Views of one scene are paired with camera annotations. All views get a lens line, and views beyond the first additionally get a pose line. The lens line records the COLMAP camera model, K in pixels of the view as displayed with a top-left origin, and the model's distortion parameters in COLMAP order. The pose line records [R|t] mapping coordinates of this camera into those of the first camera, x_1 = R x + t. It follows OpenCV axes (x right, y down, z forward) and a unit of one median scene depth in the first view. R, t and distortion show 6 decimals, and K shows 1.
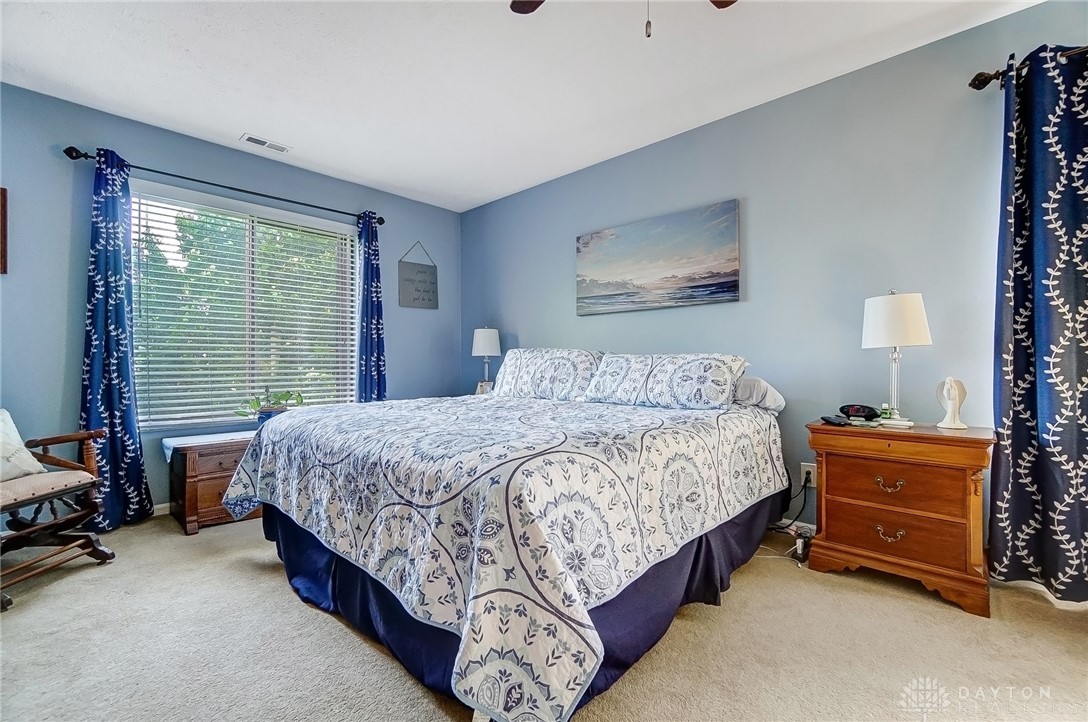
lens RADIAL K [[468.1, 0, 548.0], [0, 468.1, 357.2], [0, 0, 1]] dist [-0.002833, 0.002075]
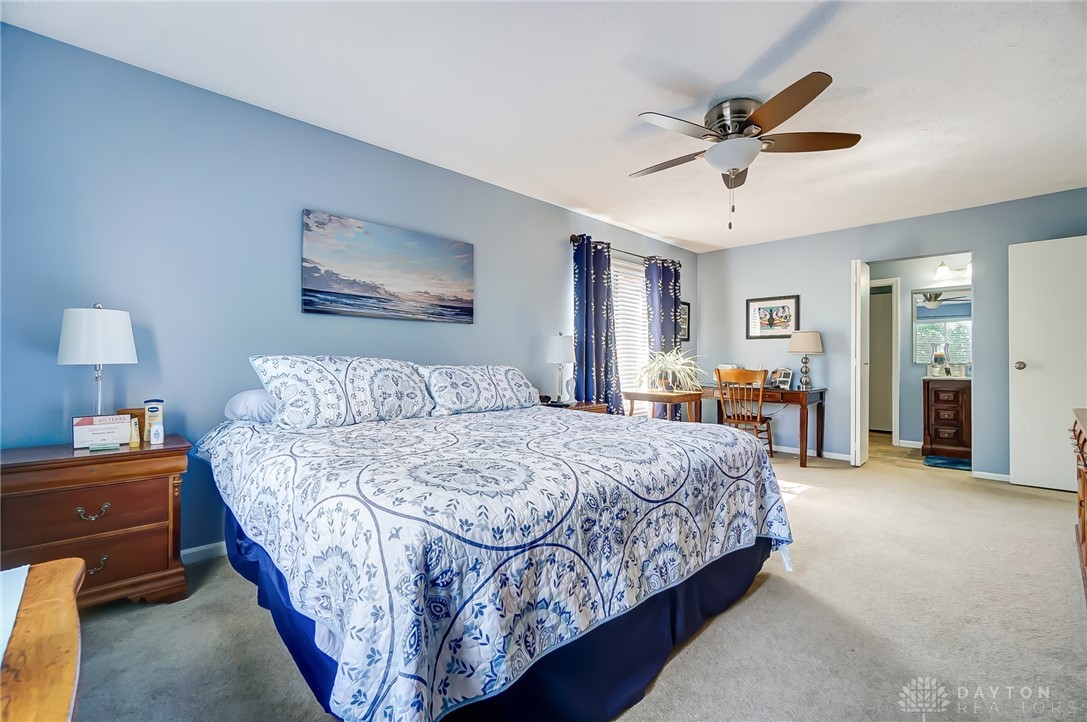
lens RADIAL K [[467.6, 0, 550.0], [0, 467.6, 372.1], [0, 0, 1]] dist [-0.002833, 0.002075]
pose [[0.033735, -0.020044, 0.999230, -1.000696], [-0.011218, 0.999728, 0.020433, -0.015505], [-0.999368, -0.011899, 0.033501, 0.825432]]
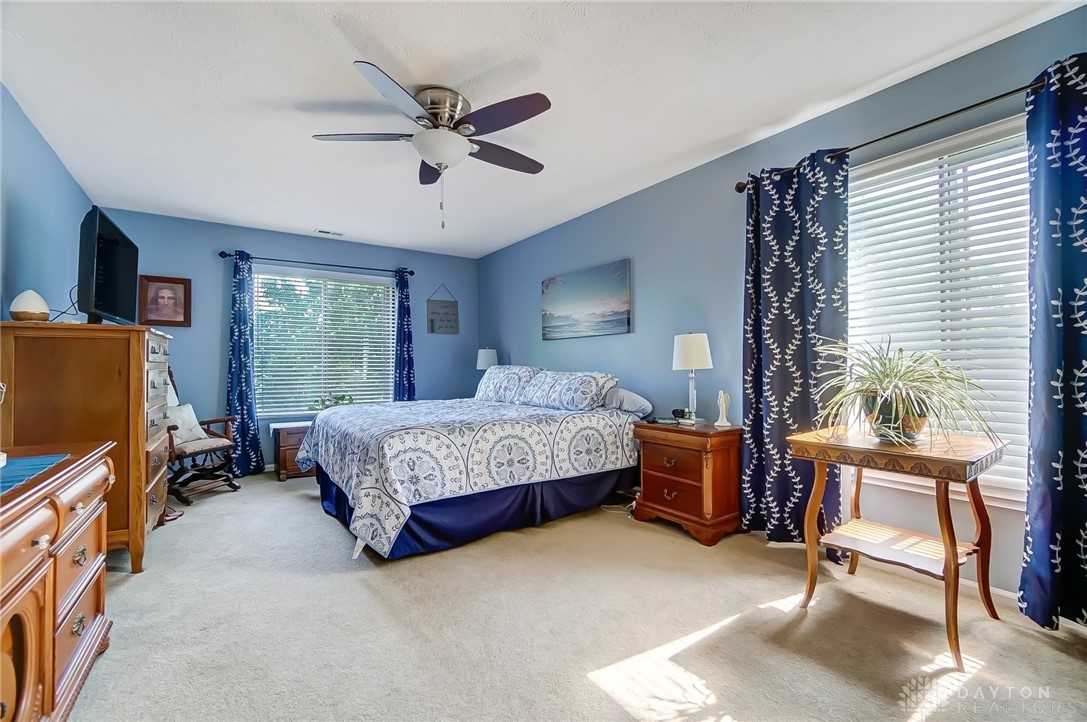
lens RADIAL K [[467.6, 0, 549.0], [0, 467.6, 356.8], [0, 0, 1]] dist [-0.002833, 0.002075]
pose [[0.978801, -0.006448, -0.204713, 0.511416], [0.004837, 0.999953, -0.008368, -0.043468], [0.204757, 0.007200, 0.978786, -0.435974]]
